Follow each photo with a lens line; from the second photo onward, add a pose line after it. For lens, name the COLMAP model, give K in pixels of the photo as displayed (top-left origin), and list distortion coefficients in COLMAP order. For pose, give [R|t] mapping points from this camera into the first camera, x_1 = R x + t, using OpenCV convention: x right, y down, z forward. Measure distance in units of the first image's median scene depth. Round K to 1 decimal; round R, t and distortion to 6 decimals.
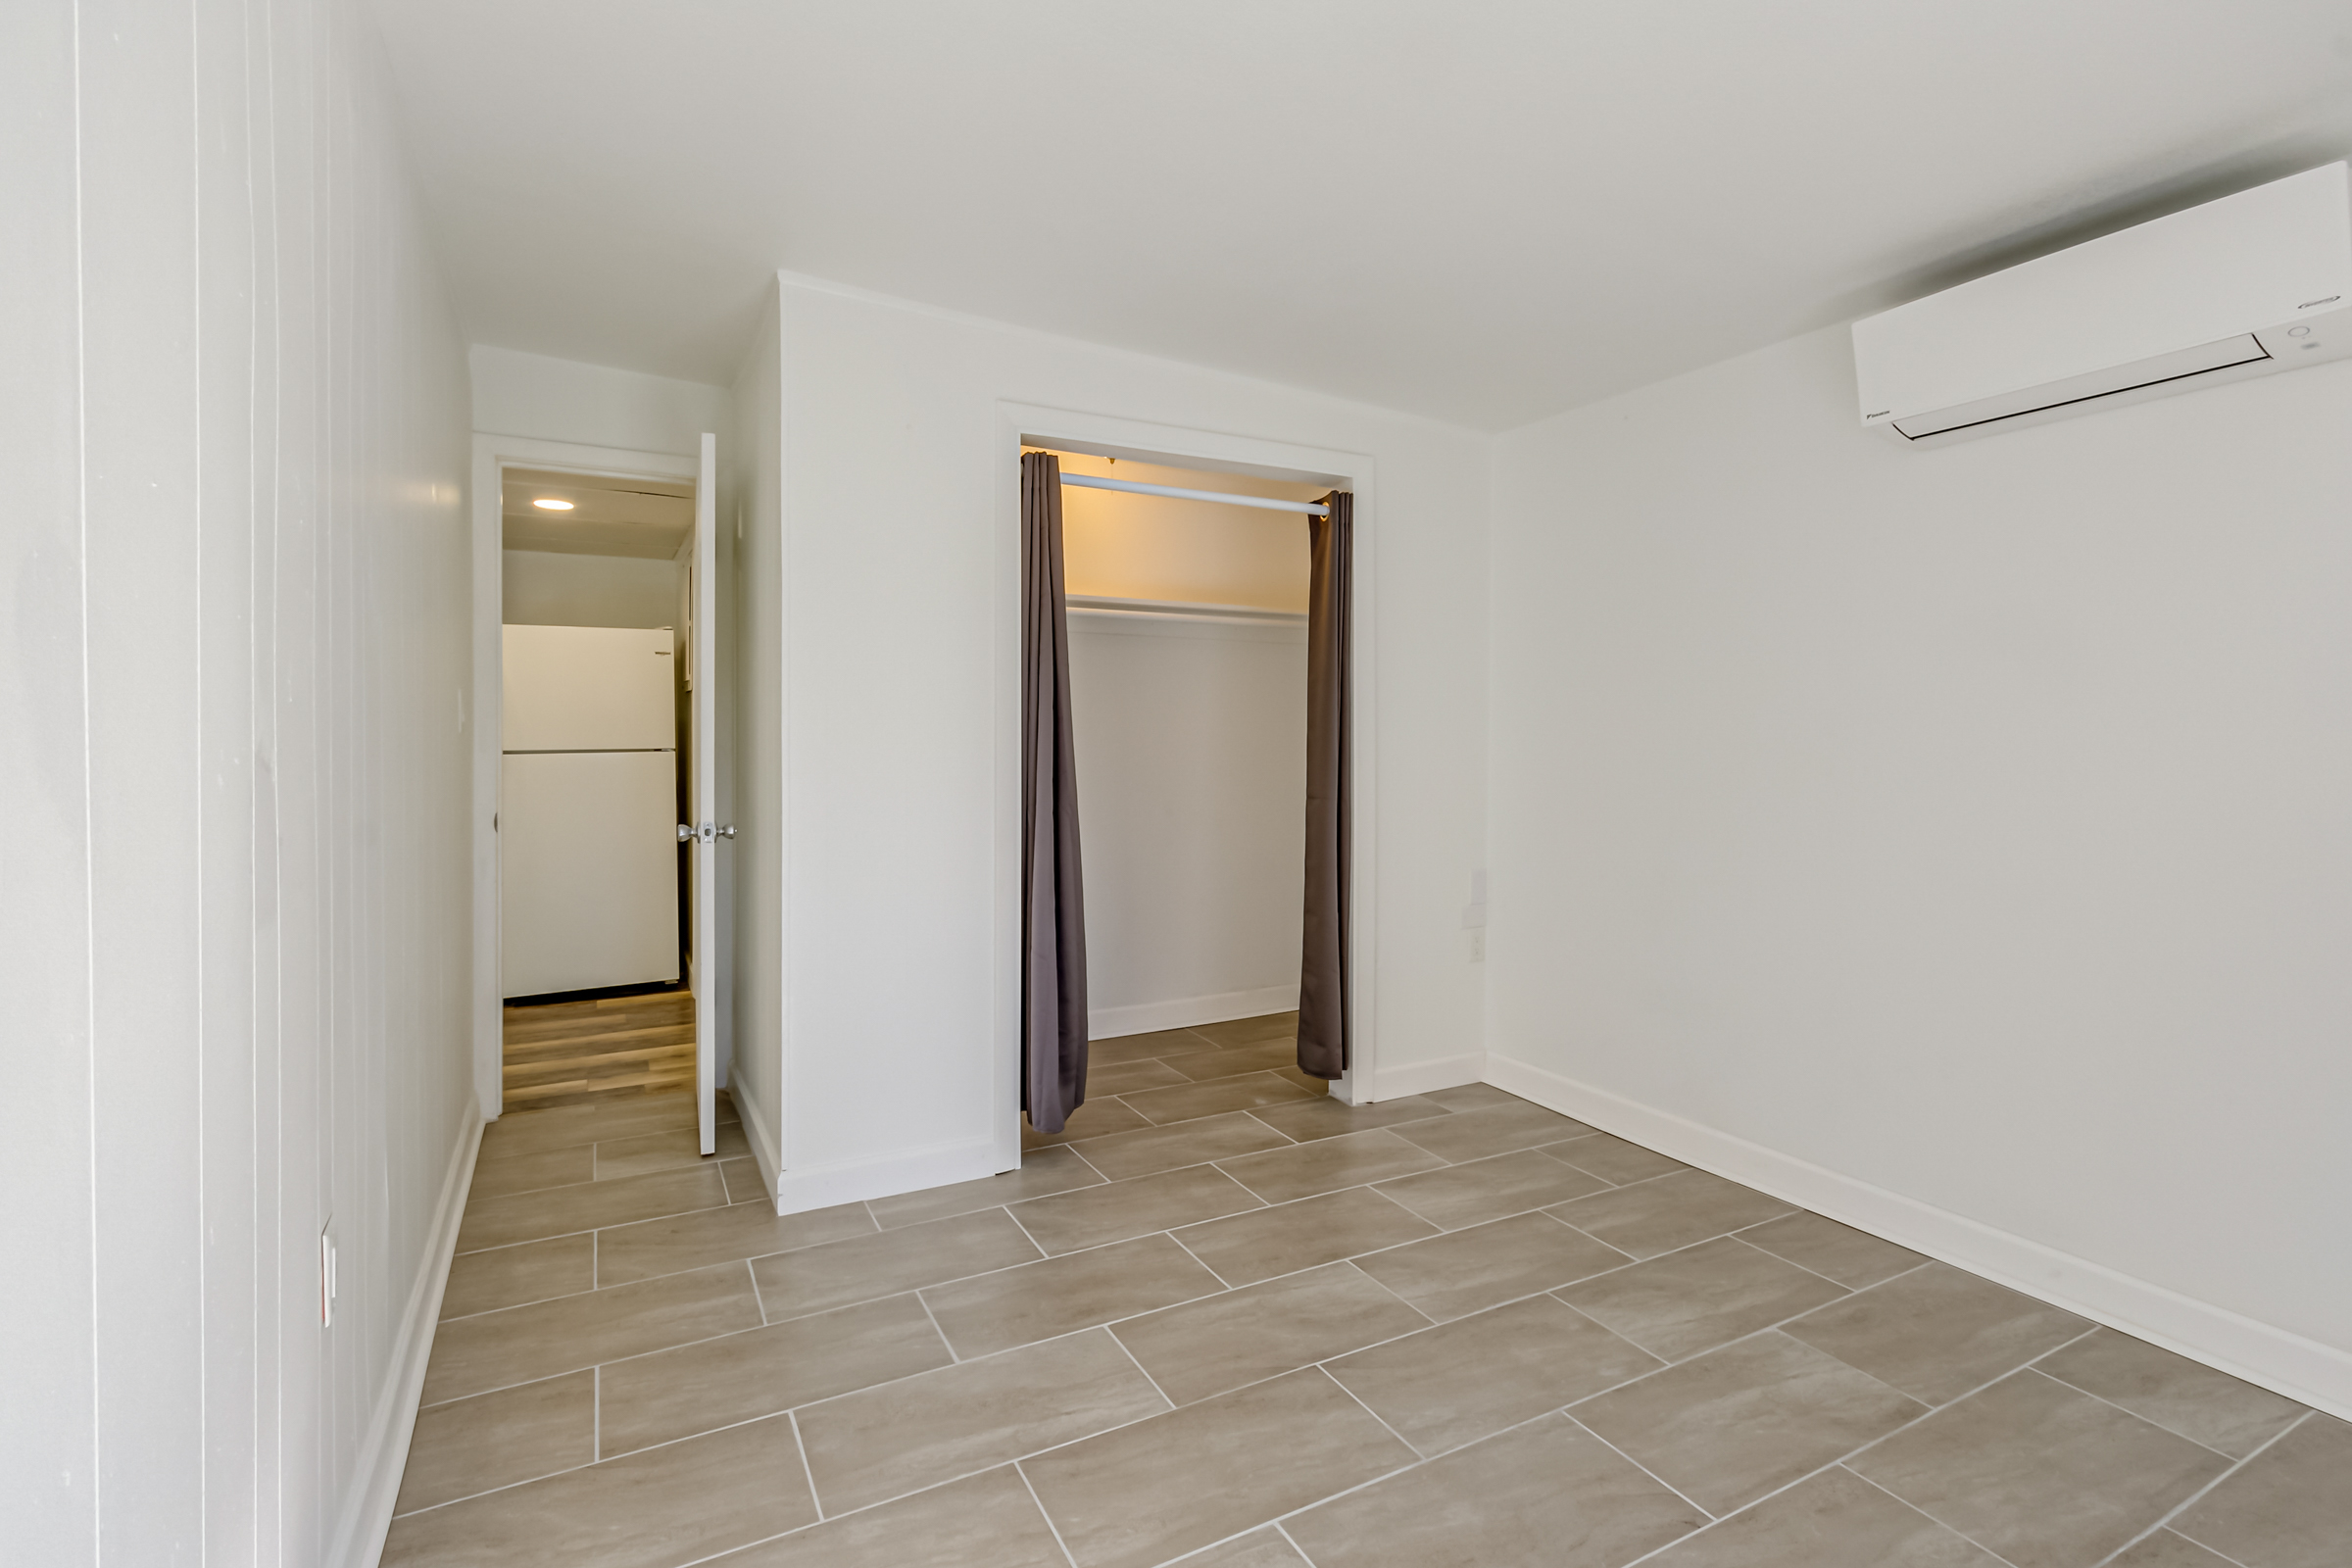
lens RADIAL K [[1086.6, 0, 1152.7], [0, 1086.6, 779.9], [0, 0, 1]] dist [0.005243, -0.001759]
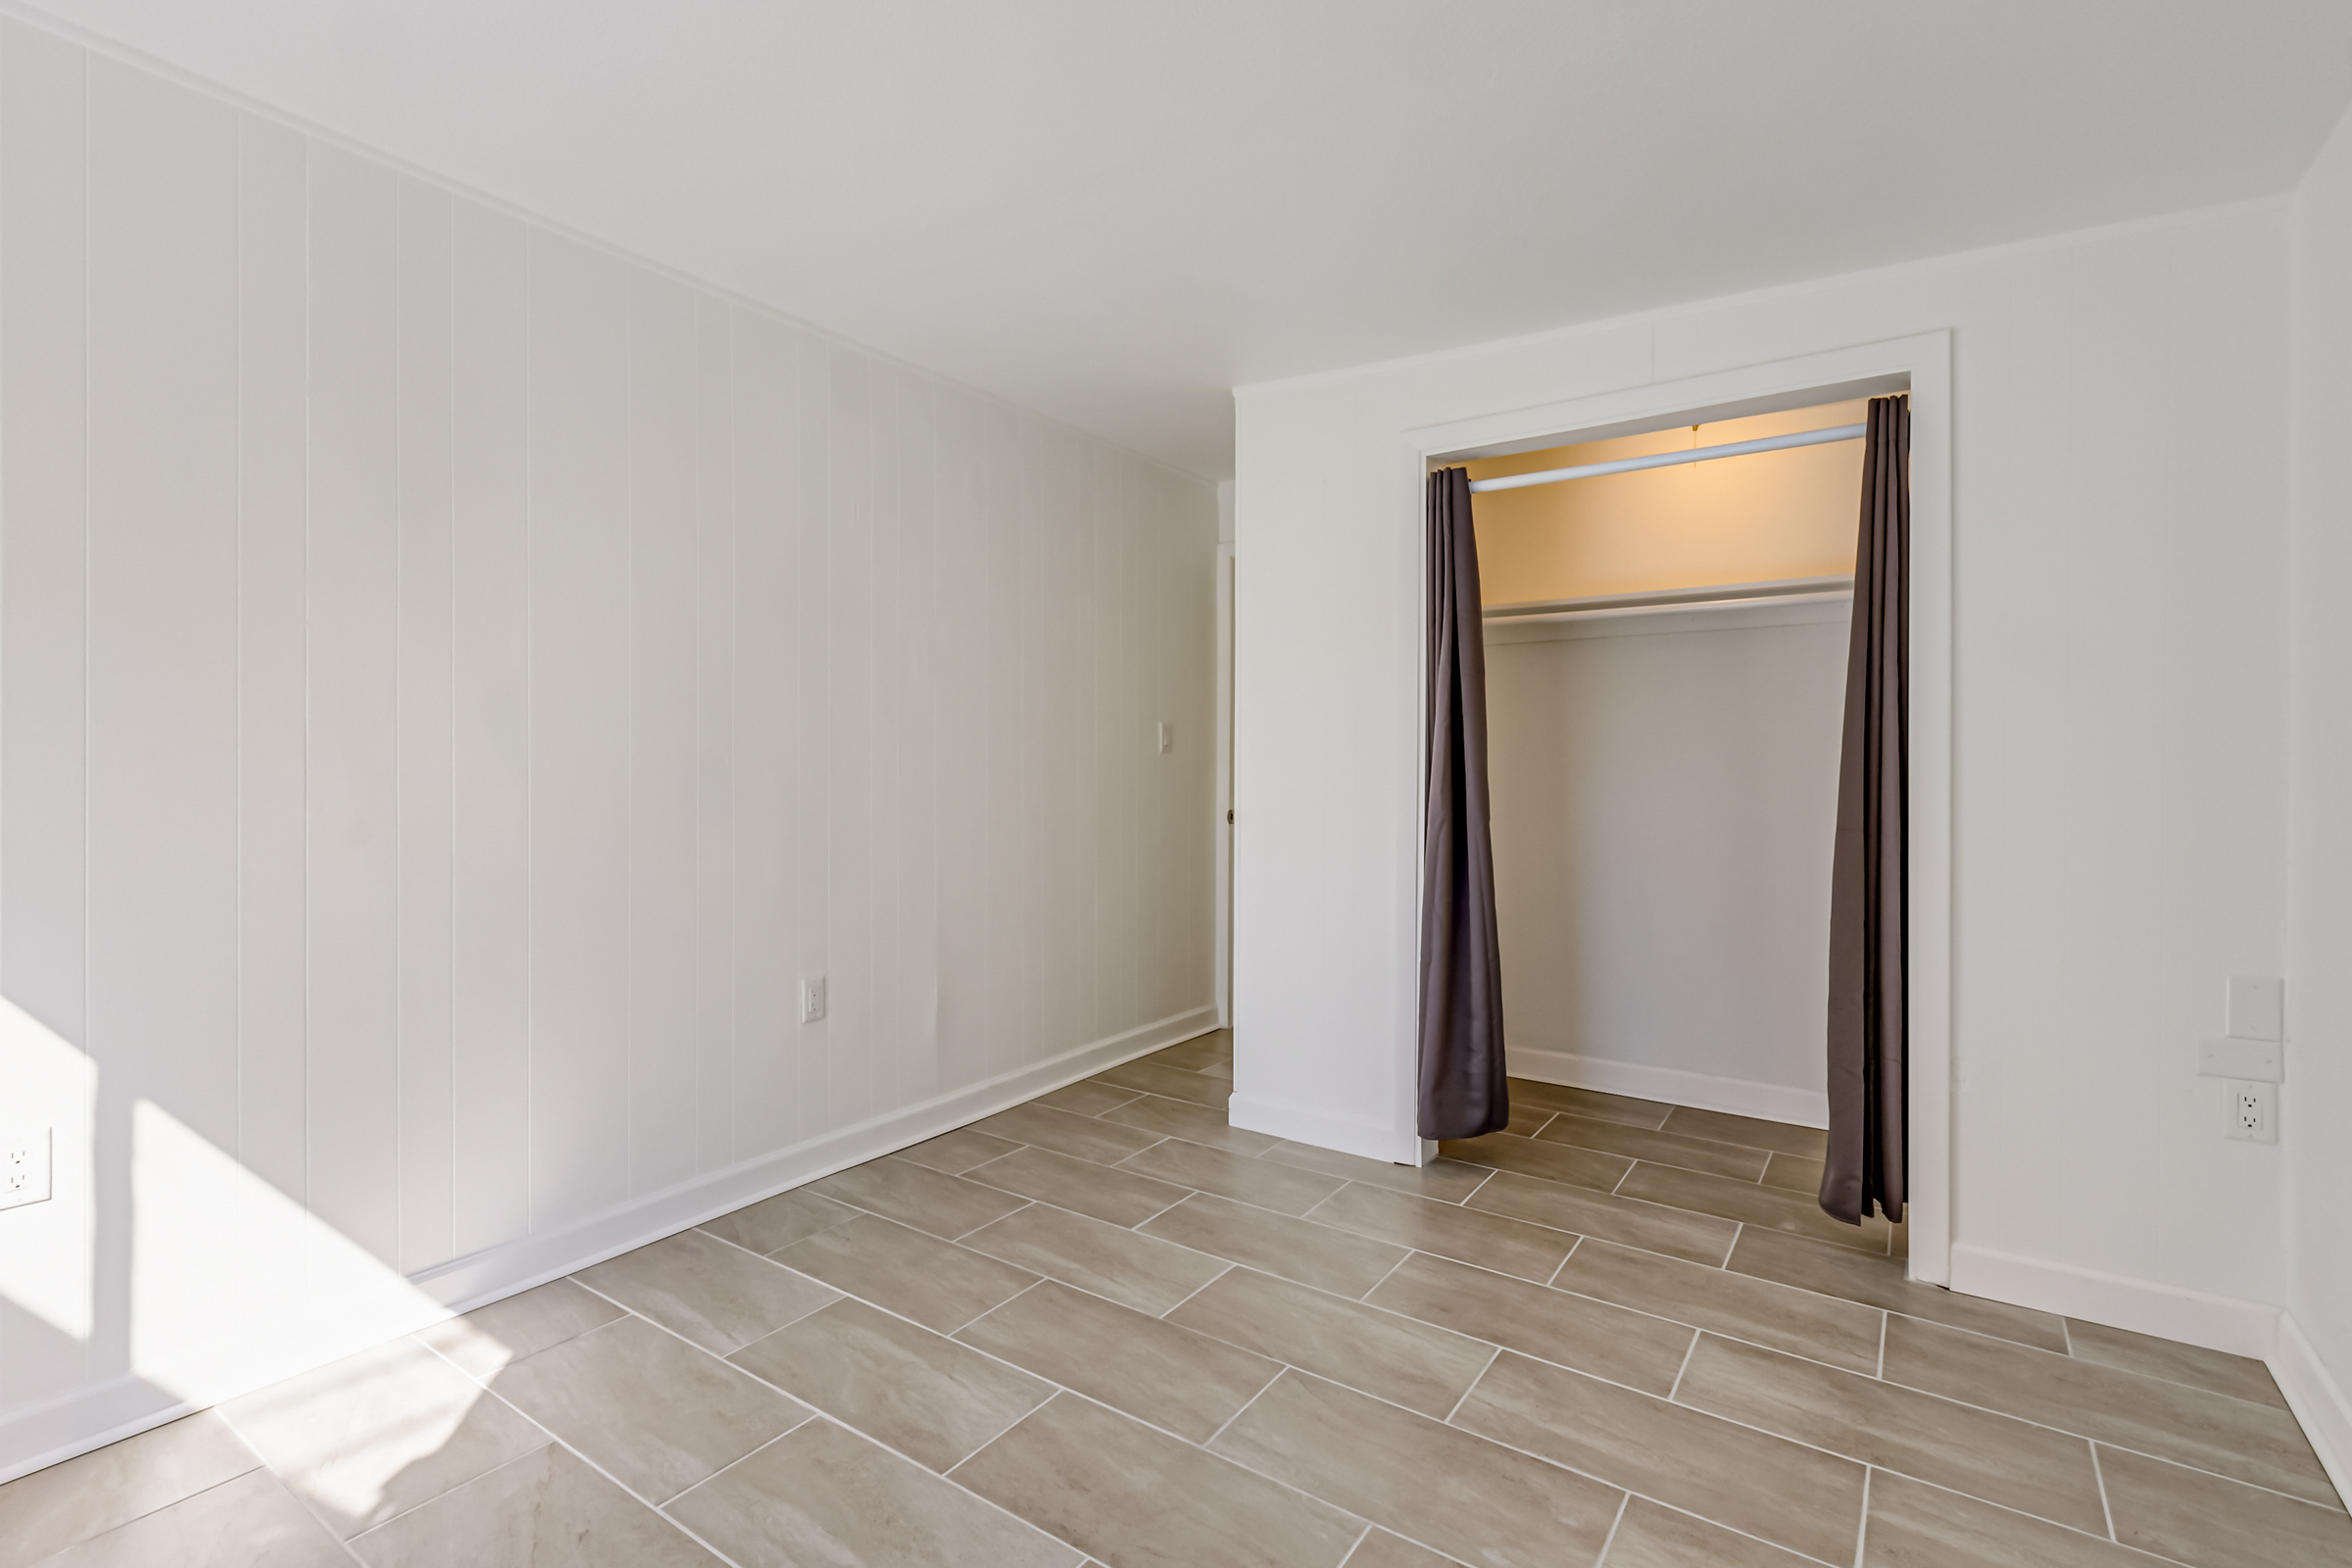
lens RADIAL K [[1099.0, 0, 1162.4], [0, 1099.0, 832.6], [0, 0, 1]] dist [0.001084, -0.000238]
pose [[0.454198, 0.053119, -0.889316, 0.807601], [-0.036784, 0.998488, 0.040854, 0.004398], [0.890141, 0.014157, 0.455465, 0.350197]]
